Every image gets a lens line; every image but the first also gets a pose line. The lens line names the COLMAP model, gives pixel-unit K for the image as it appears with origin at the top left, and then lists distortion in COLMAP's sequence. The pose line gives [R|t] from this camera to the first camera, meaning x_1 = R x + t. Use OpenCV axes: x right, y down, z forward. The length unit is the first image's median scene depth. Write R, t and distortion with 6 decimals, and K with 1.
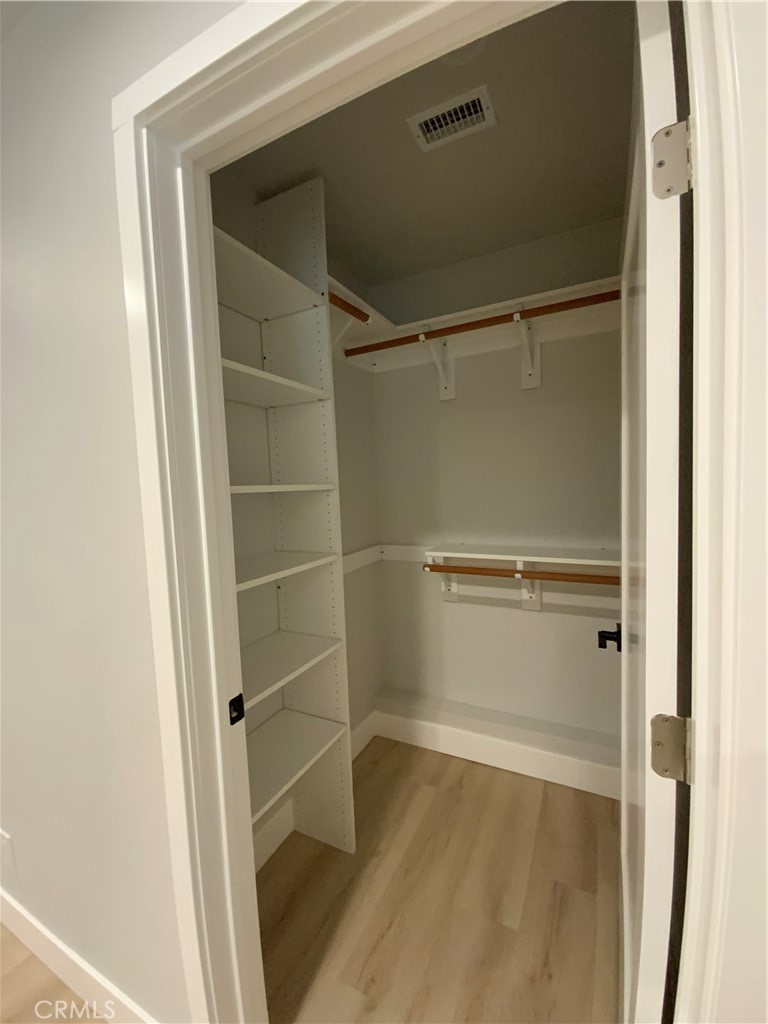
lens RADIAL K [[418.0, 0, 379.7], [0, 418.0, 509.3], [0, 0, 1]] dist [0.001008, -0.010097]
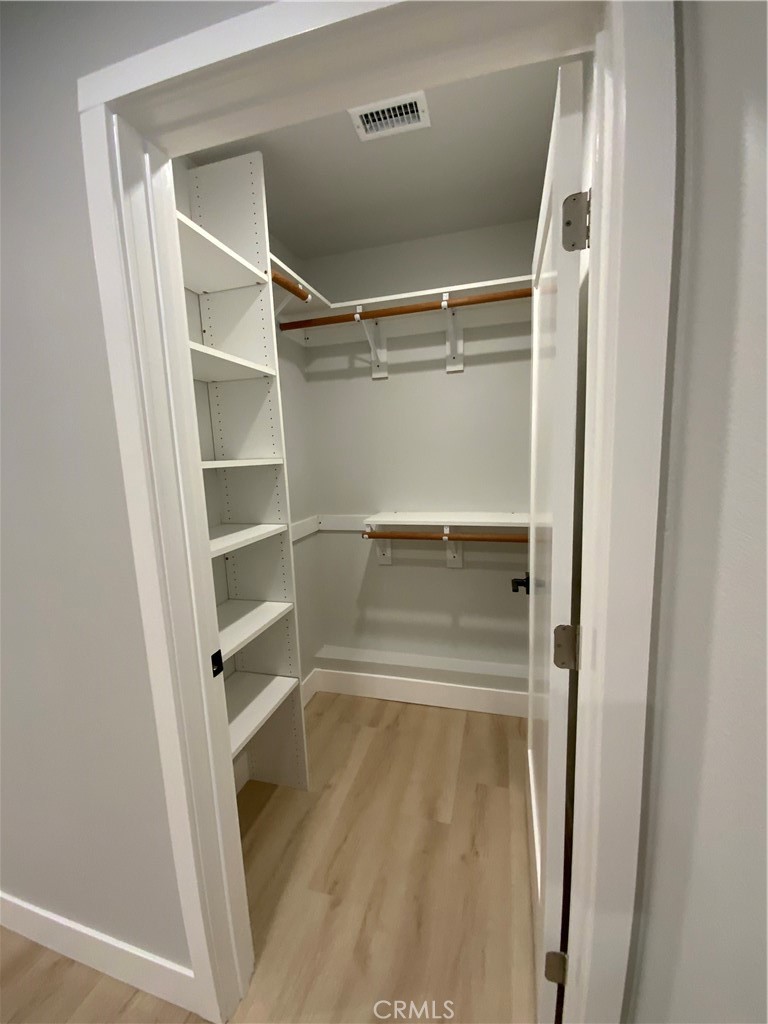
lens RADIAL K [[412.2, 0, 384.0], [0, 412.2, 512.0], [0, 0, 1]] dist [-0.001842, -0.010702]
pose [[0.981005, -0.029852, 0.191674, -0.067748], [0.015238, 0.996894, 0.077270, -0.002790], [-0.193385, -0.072882, 0.978412, -0.090165]]
